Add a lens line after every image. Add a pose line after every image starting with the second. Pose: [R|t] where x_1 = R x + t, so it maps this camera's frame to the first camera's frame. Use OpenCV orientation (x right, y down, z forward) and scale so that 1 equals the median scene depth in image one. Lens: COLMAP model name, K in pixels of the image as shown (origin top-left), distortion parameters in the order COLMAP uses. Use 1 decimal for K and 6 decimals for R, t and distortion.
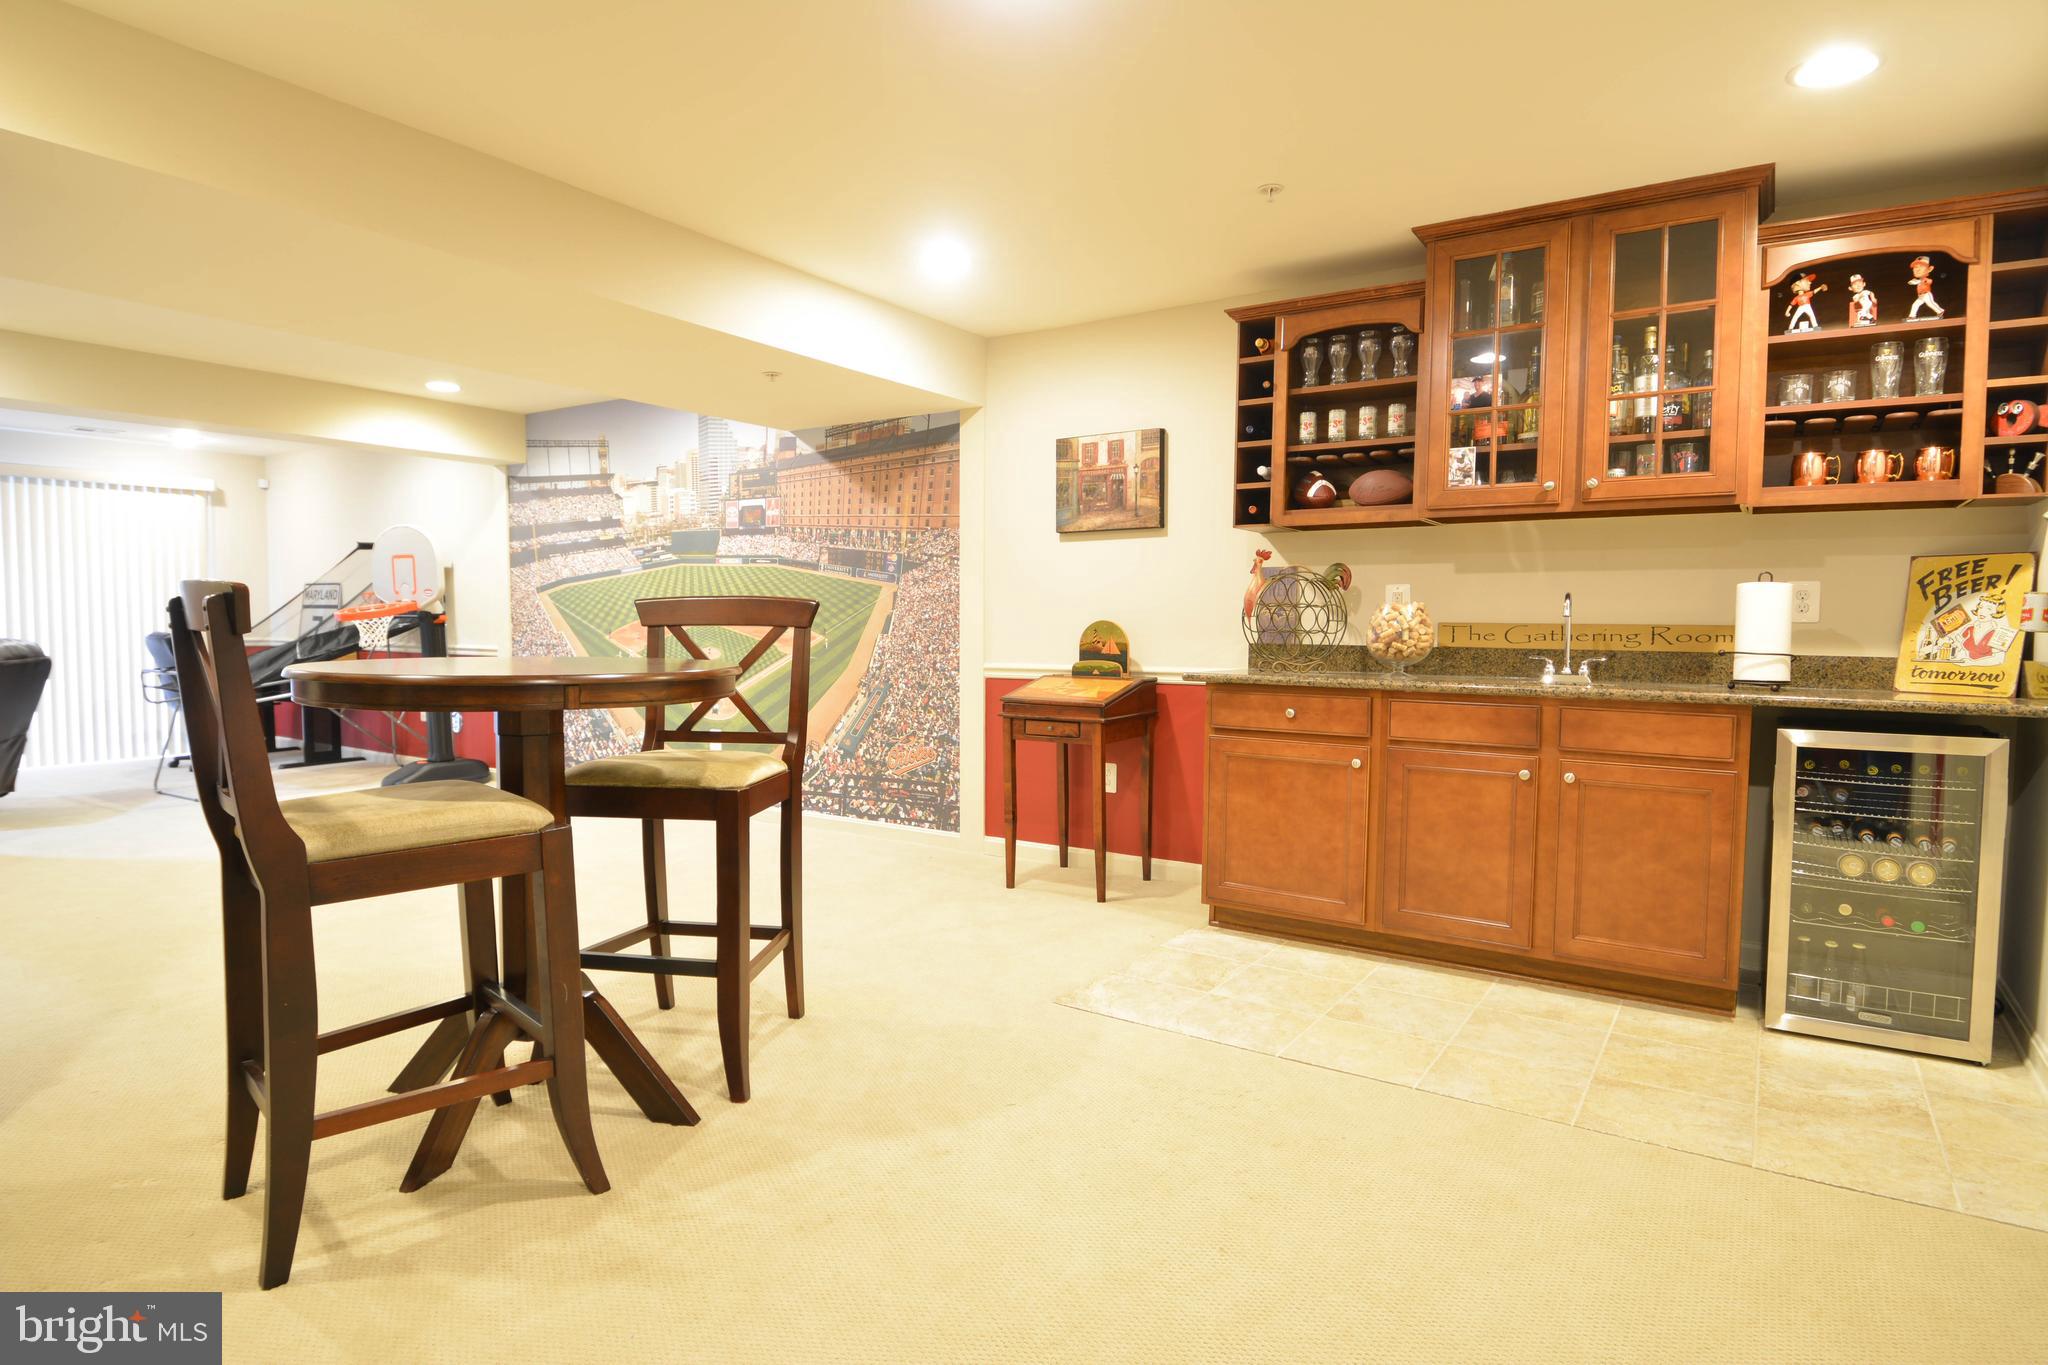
lens RADIAL K [[1123.9, 0, 1024.0], [0, 1123.9, 682.5], [0, 0, 1]] dist [0.037109, -0.053215]
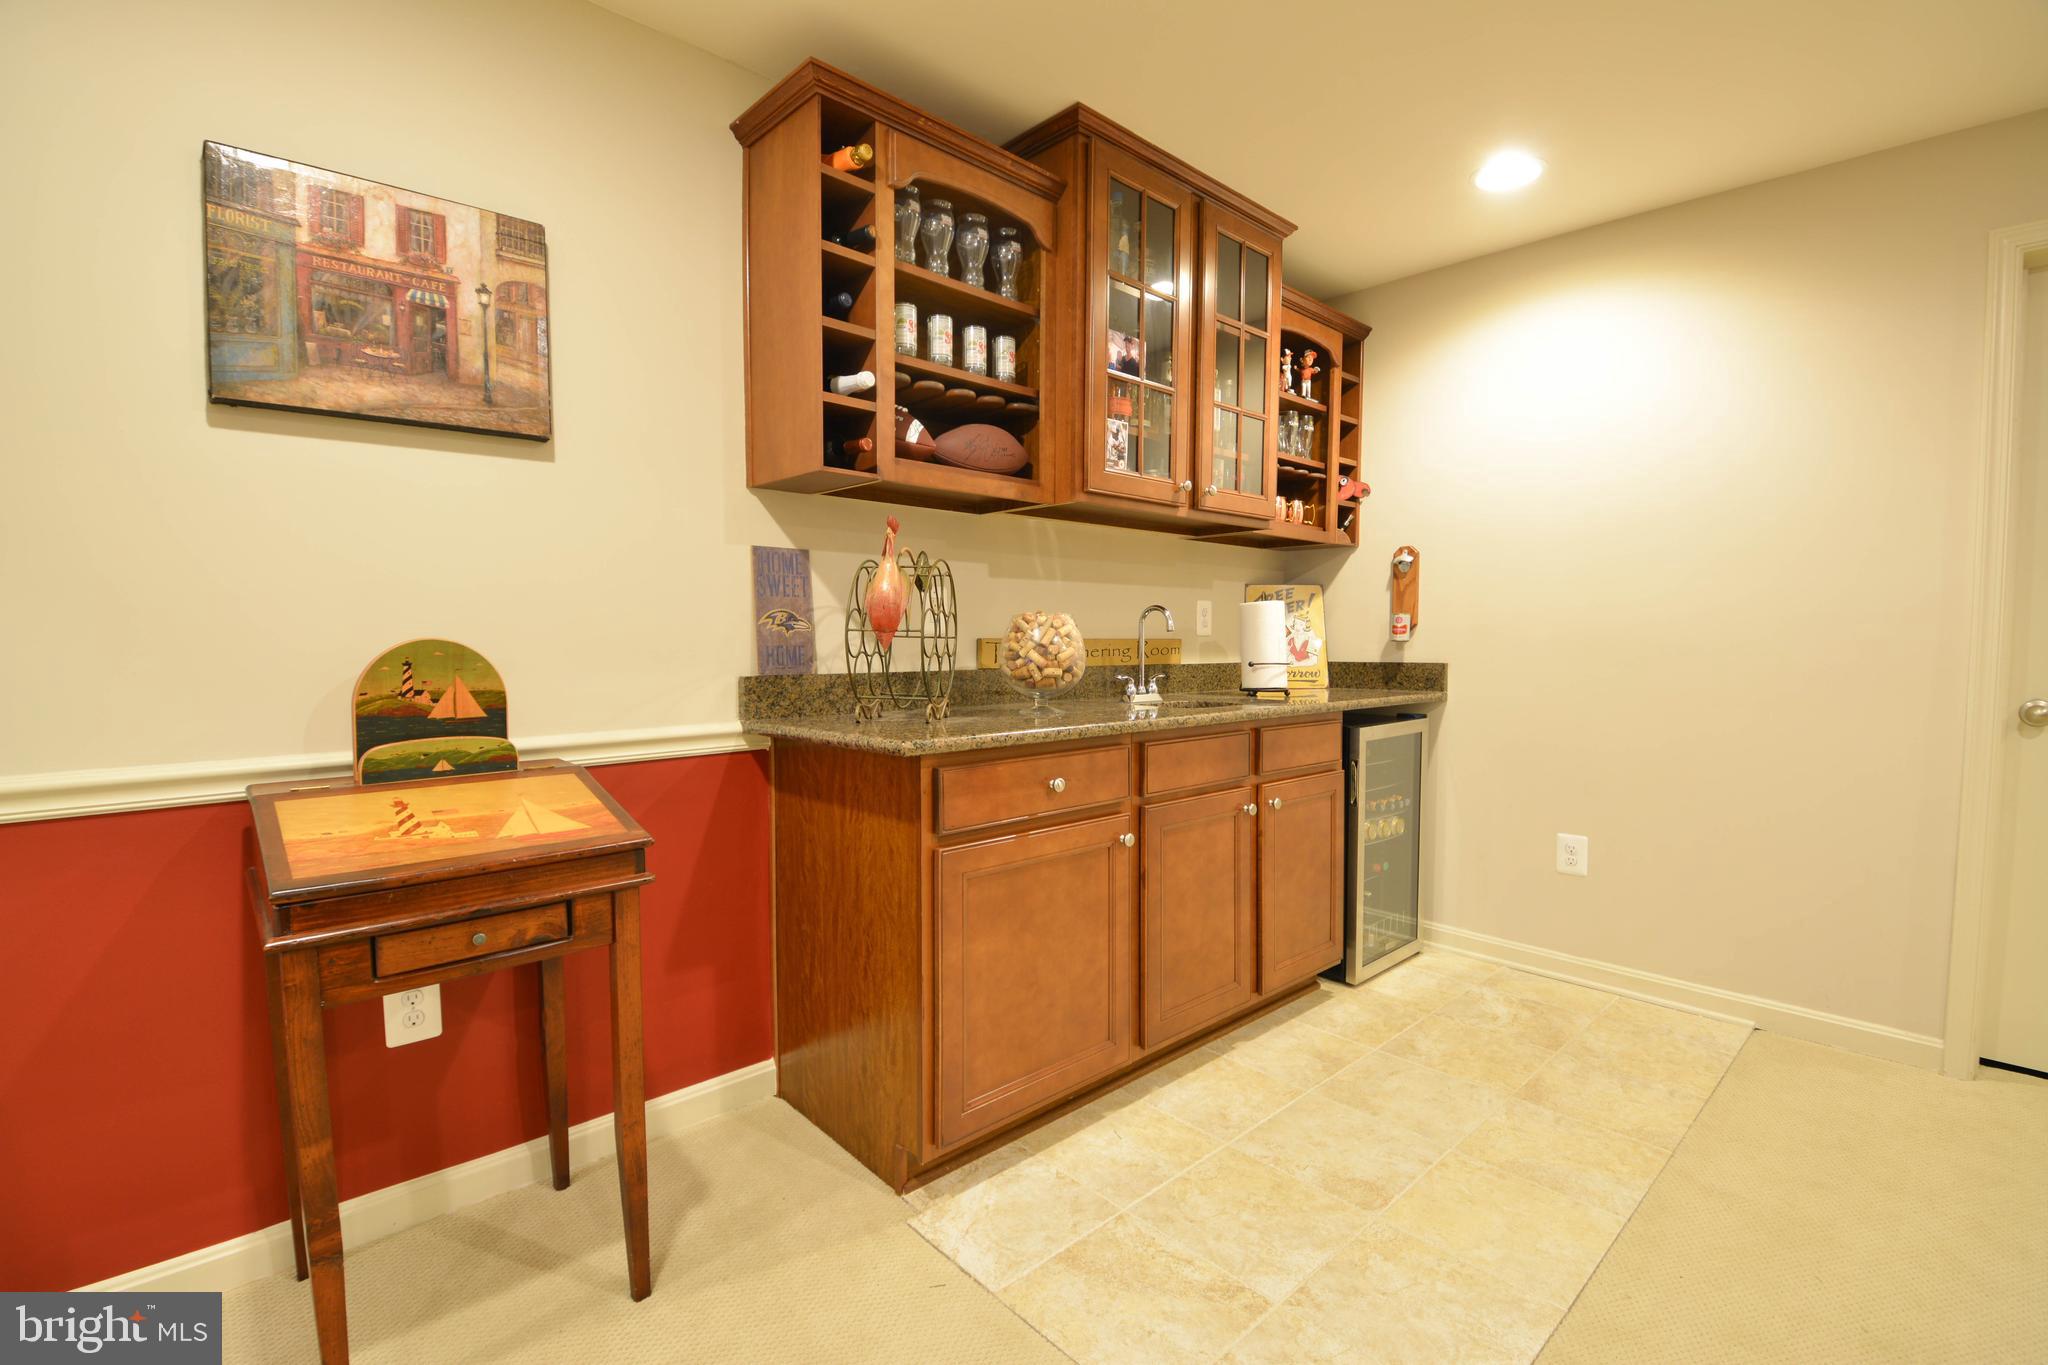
lens RADIAL K [[906.6, 0, 1010.8], [0, 906.6, 680.6], [0, 0, 1]] dist [0.022074, -0.023661]
pose [[0.238201, -0.056081, 0.969595, -0.176793], [0.054201, 0.997543, 0.044382, -0.037623], [-0.969702, 0.041981, 0.240656, 0.616757]]
